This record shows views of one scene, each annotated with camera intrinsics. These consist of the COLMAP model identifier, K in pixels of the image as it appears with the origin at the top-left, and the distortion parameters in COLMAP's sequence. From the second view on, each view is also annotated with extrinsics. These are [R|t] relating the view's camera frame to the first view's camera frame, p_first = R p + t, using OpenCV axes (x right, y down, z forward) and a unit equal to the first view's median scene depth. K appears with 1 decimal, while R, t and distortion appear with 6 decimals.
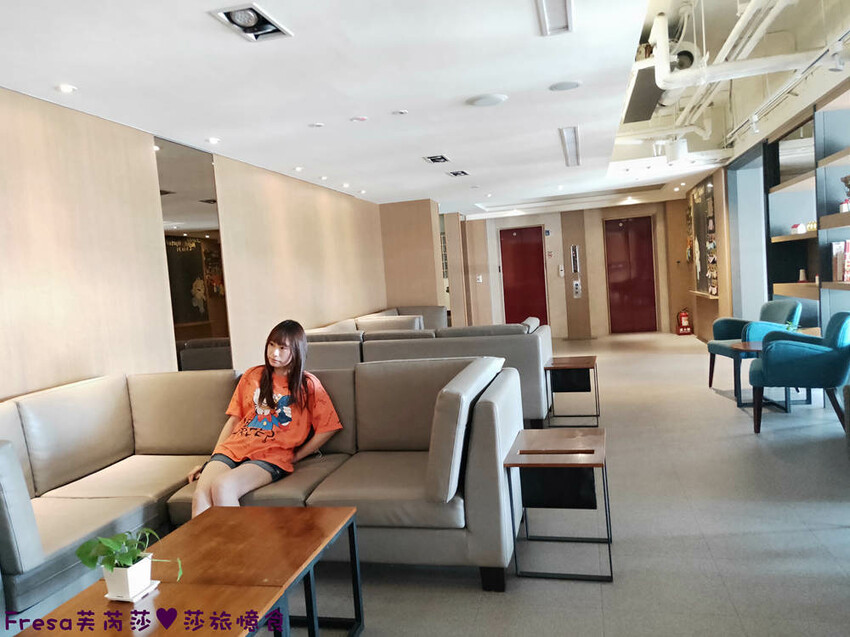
lens RADIAL K [[647.5, 0, 425.0], [0, 647.5, 318.5], [0, 0, 1]] dist [0.066800, -0.002824]
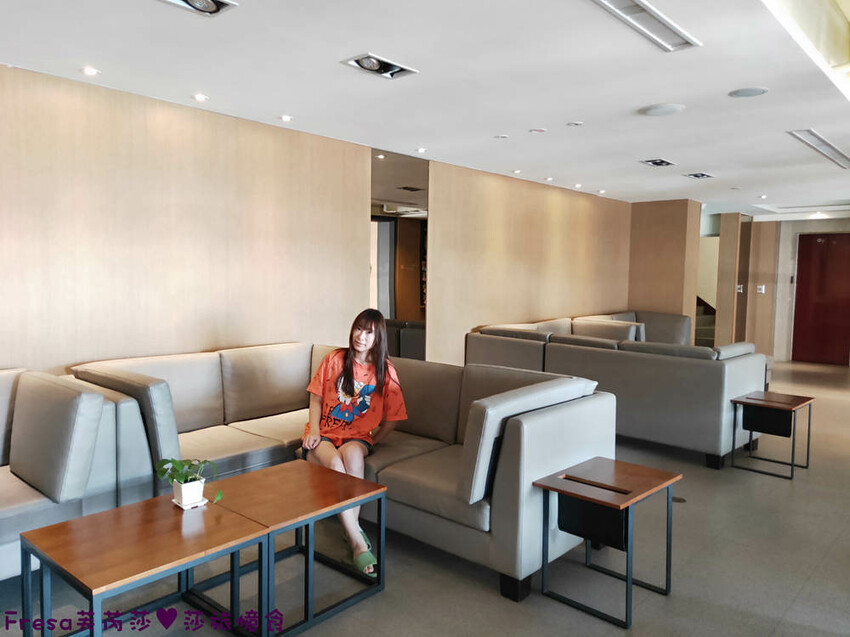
lens RADIAL K [[647.2, 0, 425.0], [0, 647.2, 318.5], [0, 0, 1]] dist [0.053247, -0.001576]
pose [[0.880986, 0.121956, -0.457155, 0.295144], [-0.111145, 0.992516, 0.050588, -0.049280], [0.459903, 0.006243, 0.887947, 0.000741]]
